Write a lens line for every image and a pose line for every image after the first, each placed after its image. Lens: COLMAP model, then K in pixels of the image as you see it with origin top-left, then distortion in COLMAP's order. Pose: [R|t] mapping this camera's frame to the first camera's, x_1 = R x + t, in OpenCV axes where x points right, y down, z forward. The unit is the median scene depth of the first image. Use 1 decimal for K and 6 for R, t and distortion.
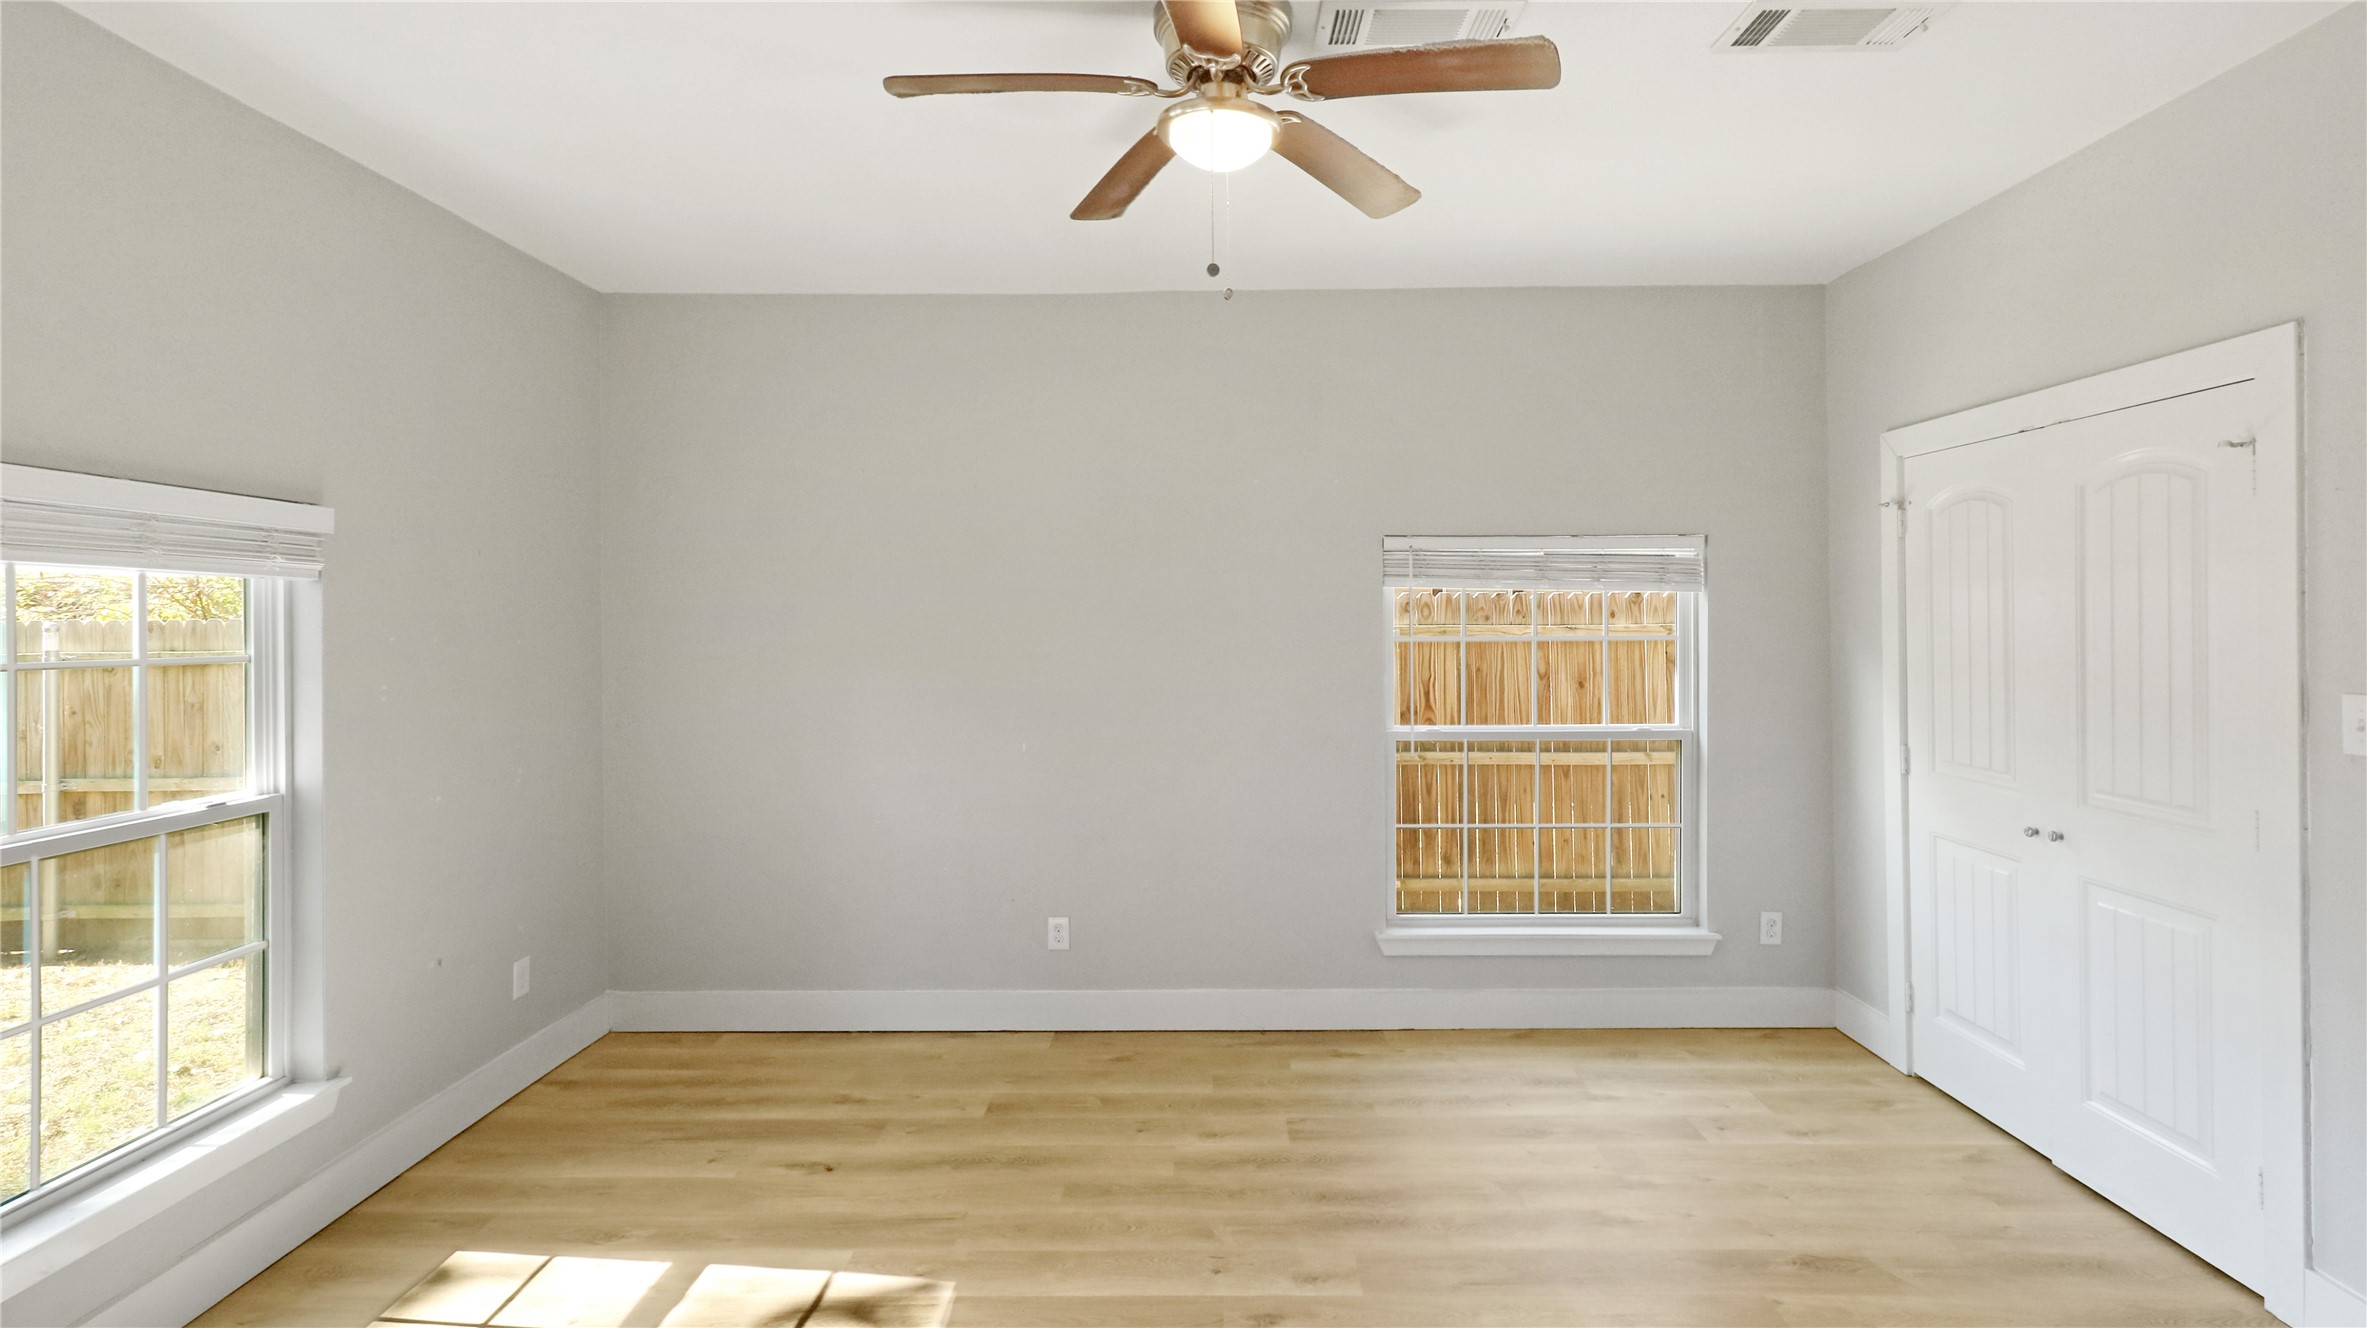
lens RADIAL K [[1152.5, 0, 1204.1], [0, 1152.5, 616.1], [0, 0, 1]] dist [0.003057, 0.002954]
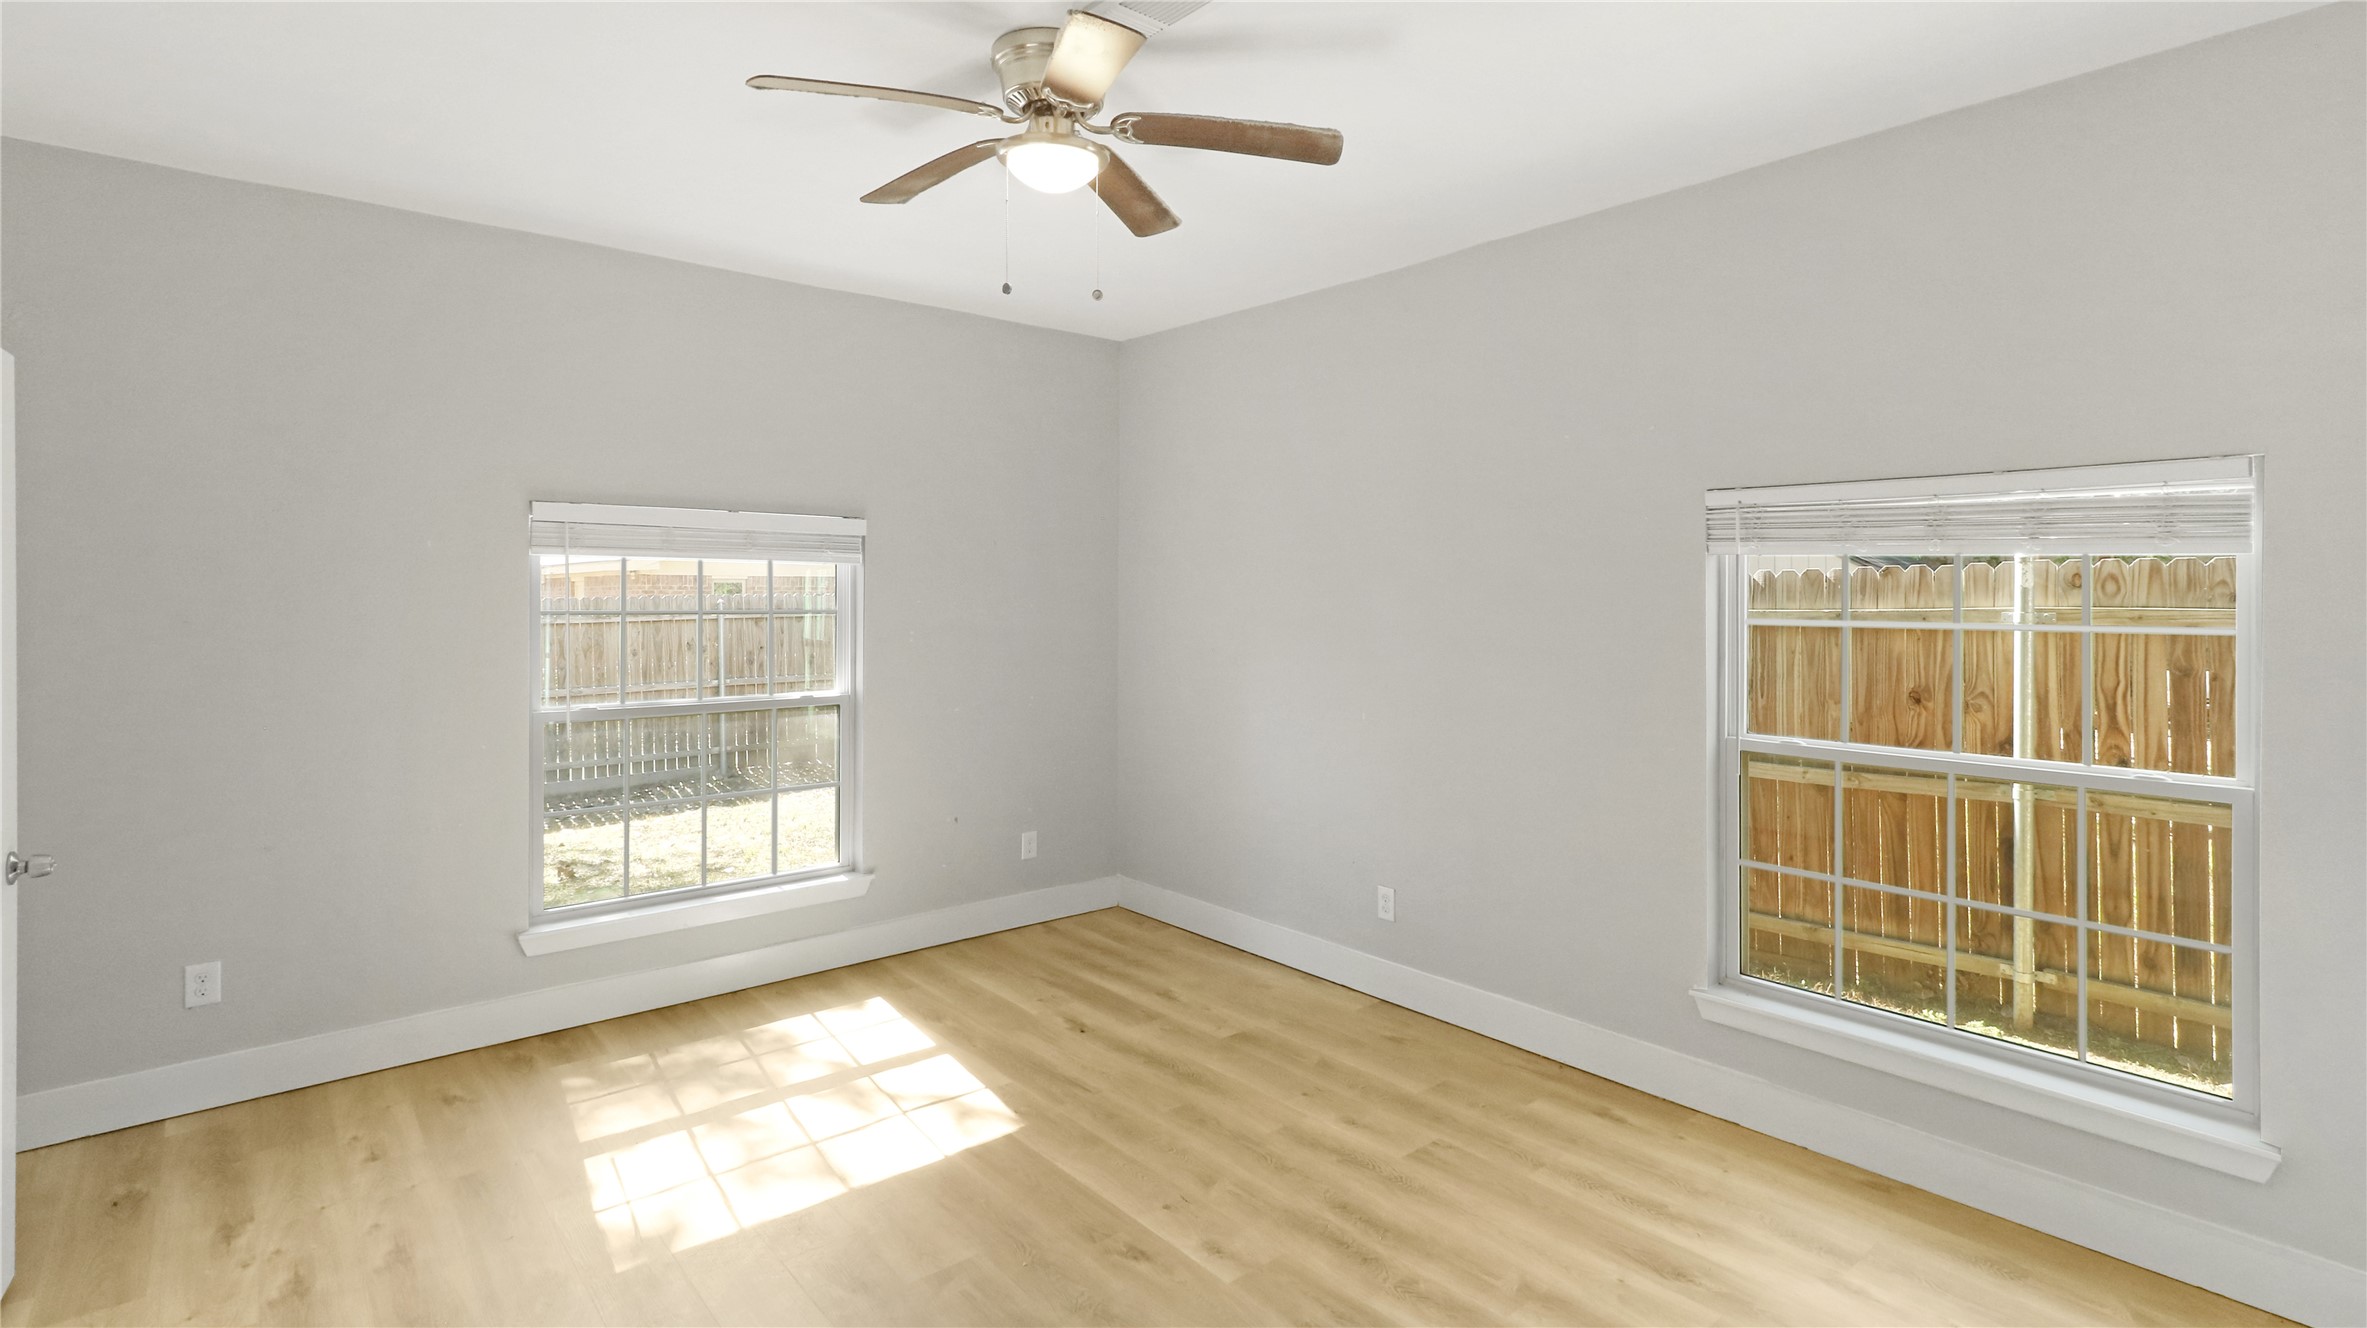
lens RADIAL K [[1152.5, 0, 1163.7], [0, 1152.5, 579.9], [0, 0, 1]] dist [0.003057, 0.002954]
pose [[0.639727, -0.001952, -0.768600, 0.614993], [-0.005692, 0.999957, -0.007277, 0.000018], [0.768581, 0.009030, 0.639688, 0.235613]]
